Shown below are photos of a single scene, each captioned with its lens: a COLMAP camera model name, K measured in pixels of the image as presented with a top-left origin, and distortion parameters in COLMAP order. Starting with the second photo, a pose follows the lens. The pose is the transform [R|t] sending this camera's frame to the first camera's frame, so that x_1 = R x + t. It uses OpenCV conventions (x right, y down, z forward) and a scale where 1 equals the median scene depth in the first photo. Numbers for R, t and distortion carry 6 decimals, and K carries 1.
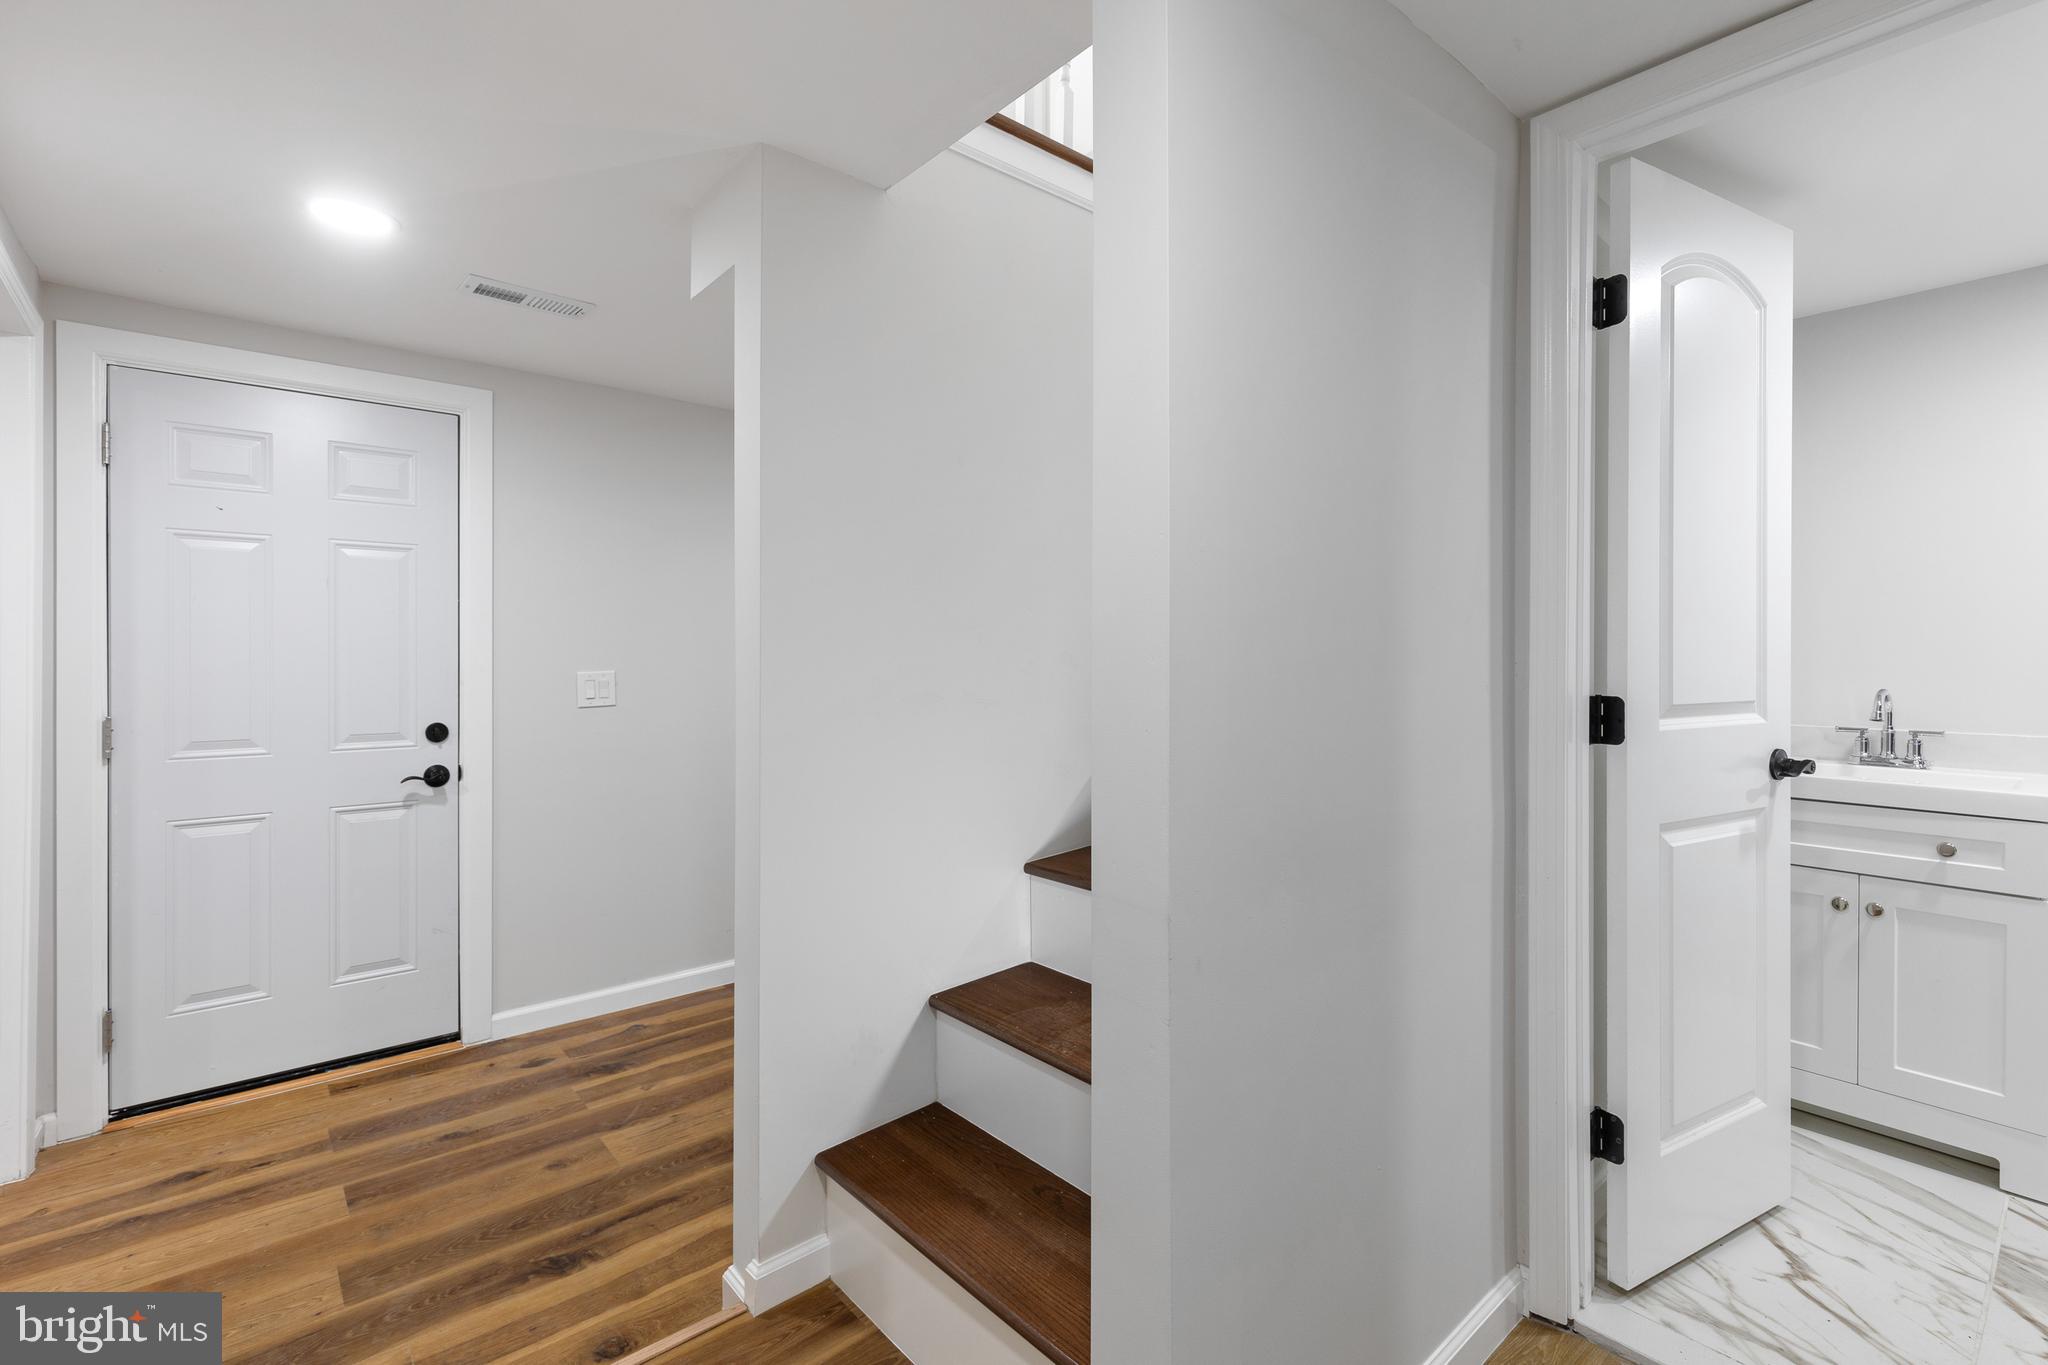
lens RADIAL K [[940.4, 0, 1045.9], [0, 940.4, 655.1], [0, 0, 1]] dist [-0.002144, -0.000161]
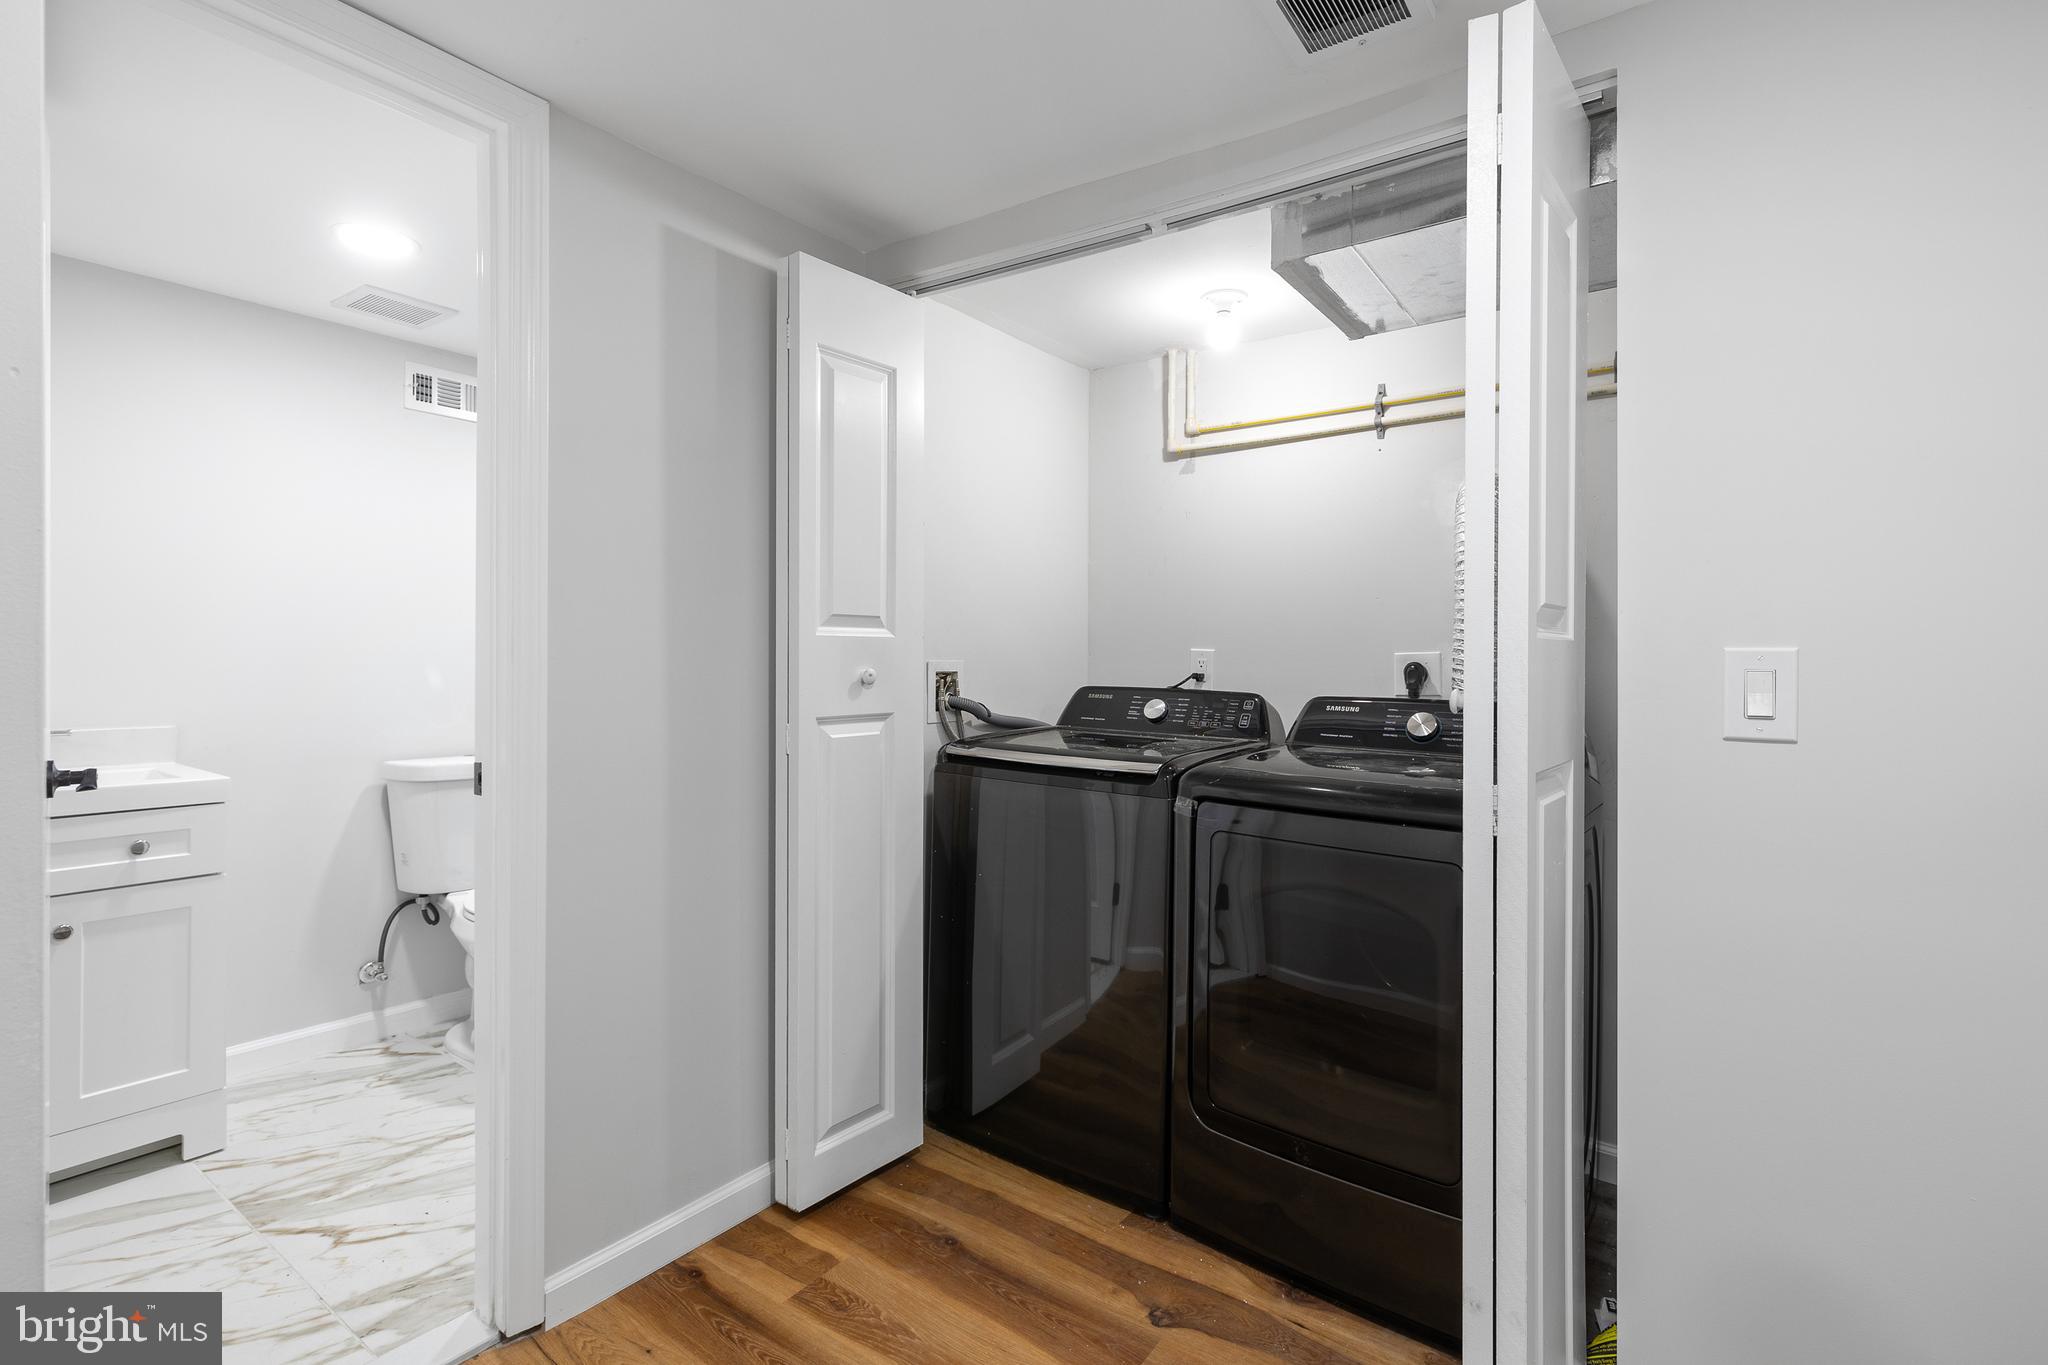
lens RADIAL K [[940.4, 0, 1045.9], [0, 940.4, 655.1], [0, 0, 1]] dist [-0.002144, -0.000161]
pose [[-0.241876, -0.003635, 0.970300, -0.221645], [-0.006204, 0.999978, 0.002199, -0.001911], [-0.970287, -0.005488, -0.241893, 0.319439]]
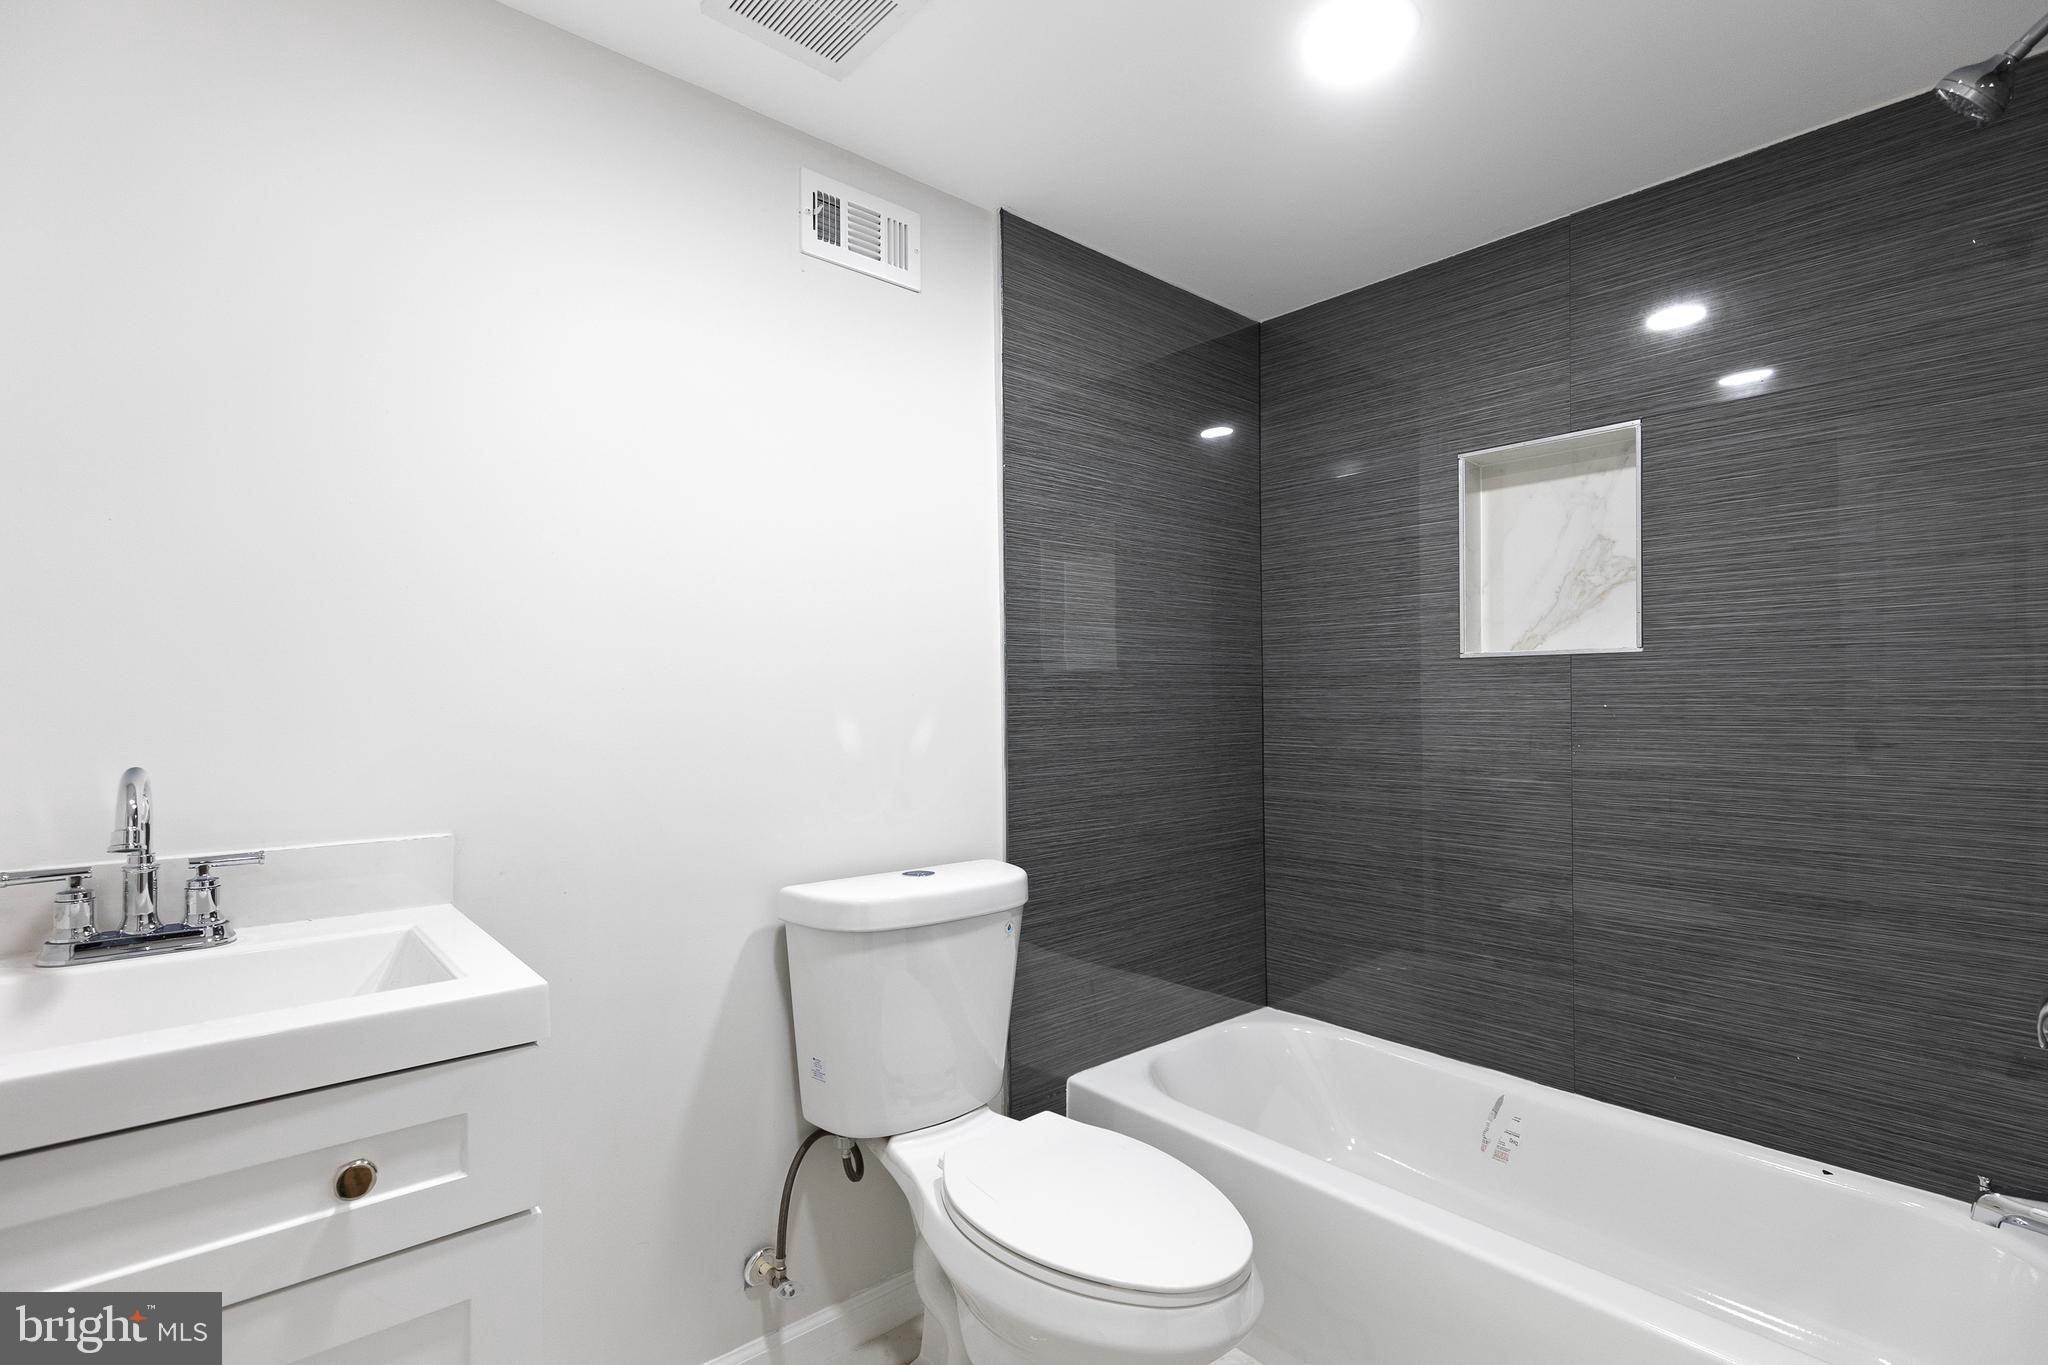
lens RADIAL K [[986.7, 0, 1027.3], [0, 986.7, 694.3], [0, 0, 1]] dist [-0.002740, -0.000621]
pose [[0.012157, -0.001194, 0.999925, 0.556198], [0.005326, 0.999985, 0.001130, 0.006755], [-0.999912, 0.005312, 0.012163, 0.717091]]
